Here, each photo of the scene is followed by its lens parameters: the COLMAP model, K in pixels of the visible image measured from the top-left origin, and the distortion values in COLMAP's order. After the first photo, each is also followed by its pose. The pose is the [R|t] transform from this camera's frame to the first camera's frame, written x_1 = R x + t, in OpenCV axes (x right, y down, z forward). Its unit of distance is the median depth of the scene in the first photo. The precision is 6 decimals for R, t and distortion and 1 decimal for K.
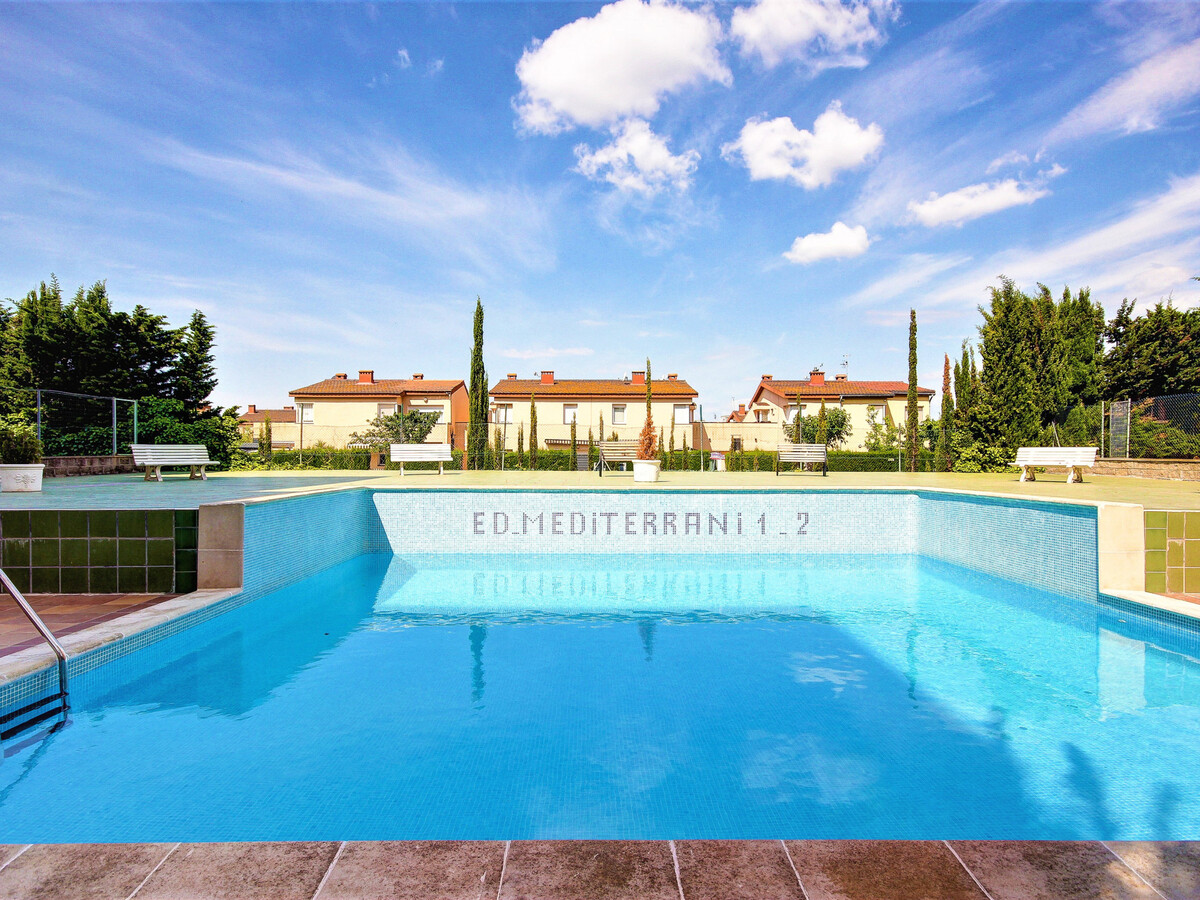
lens RADIAL K [[703.7, 0, 606.3], [0, 703.7, 453.1], [0, 0, 1]] dist [0.012472, 0.002481]
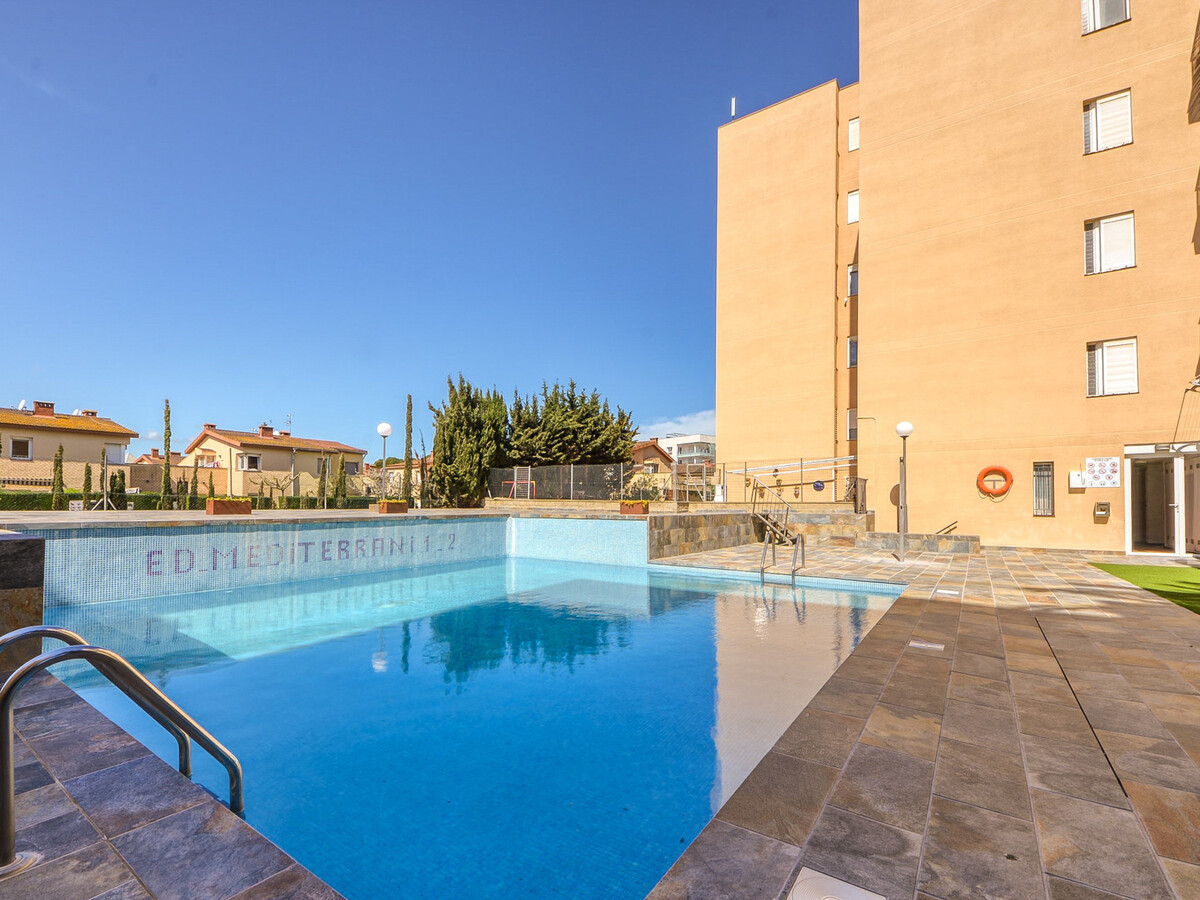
lens RADIAL K [[525.3, 0, 611.3], [0, 525.3, 491.8], [0, 0, 1]] dist [0.017168, -0.011436]
pose [[0.575749, 0.019296, 0.817399, -0.186561], [-0.008083, 0.999807, -0.017908, 0.008118], [-0.817586, 0.003703, 0.575794, 0.067858]]
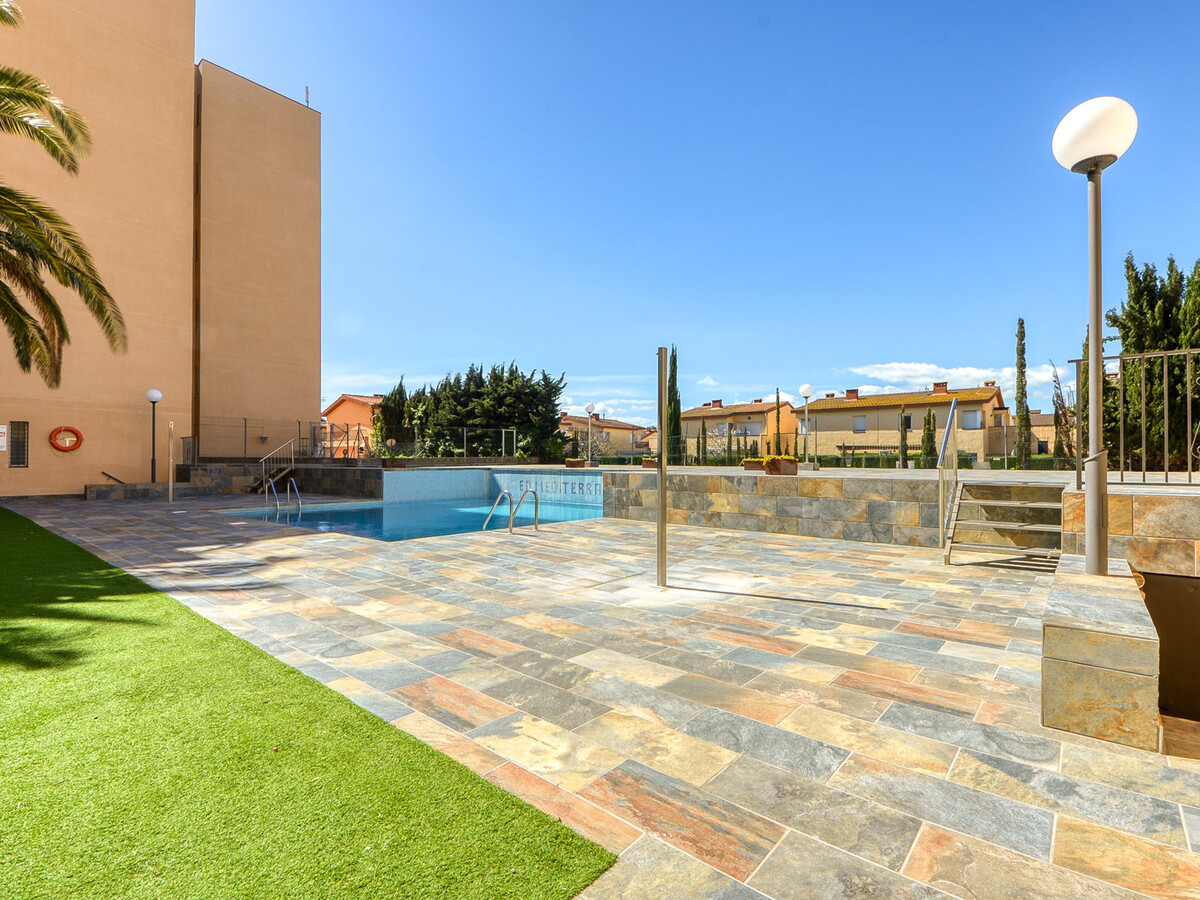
lens RADIAL K [[572.6, 0, 597.7], [0, 572.6, 453.3], [0, 0, 1]] dist [-0.002200, -0.000977]
pose [[0.739932, -0.009583, -0.672614, 0.549389], [0.002479, 0.999931, -0.011520, 0.010327], [0.672677, 0.006857, 0.739904, -0.065637]]
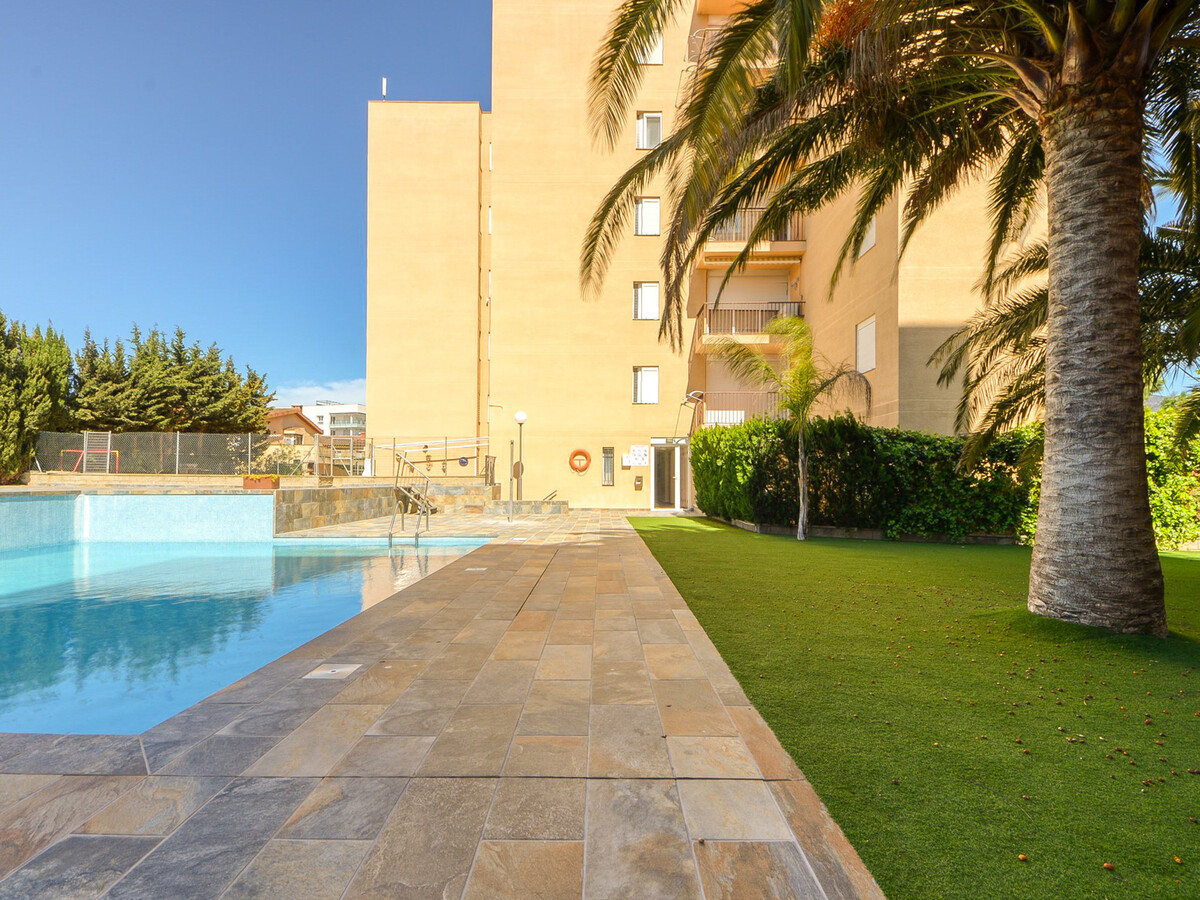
lens RADIAL K [[525.3, 0, 601.3], [0, 525.3, 469.6], [0, 0, 1]] dist [0.017168, -0.011436]
pose [[0.015097, 0.016350, 0.999752, -0.250428], [-0.006029, 0.999850, -0.016261, 0.009014], [-0.999868, -0.005782, 0.015193, 0.012543]]
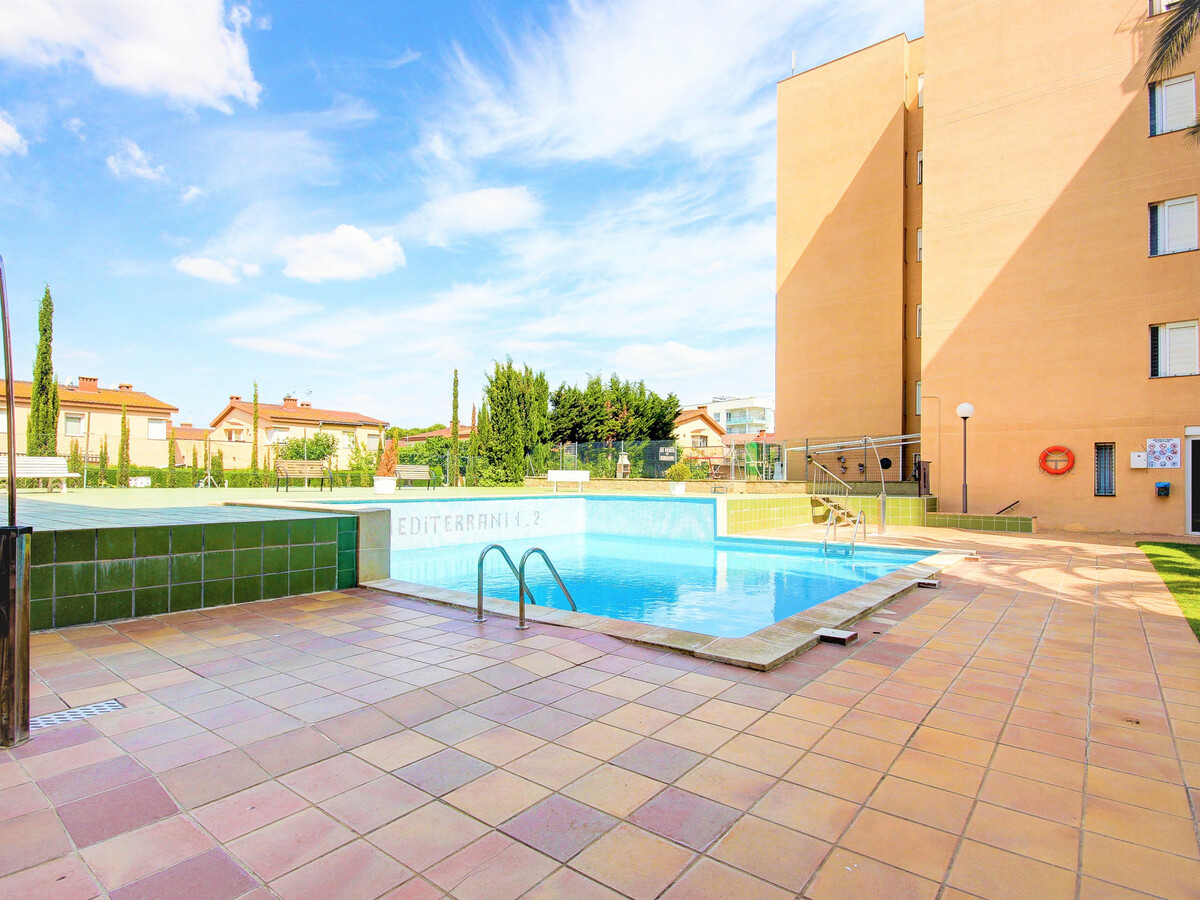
lens RADIAL K [[624.1, 0, 600.0], [0, 624.1, 462.0], [0, 0, 1]] dist [0.004919, -0.004679]
pose [[0.632626, 0.022543, 0.774130, -0.335506], [-0.009136, 0.999724, -0.021646, 0.002809], [-0.774404, 0.006622, 0.632657, 0.009030]]
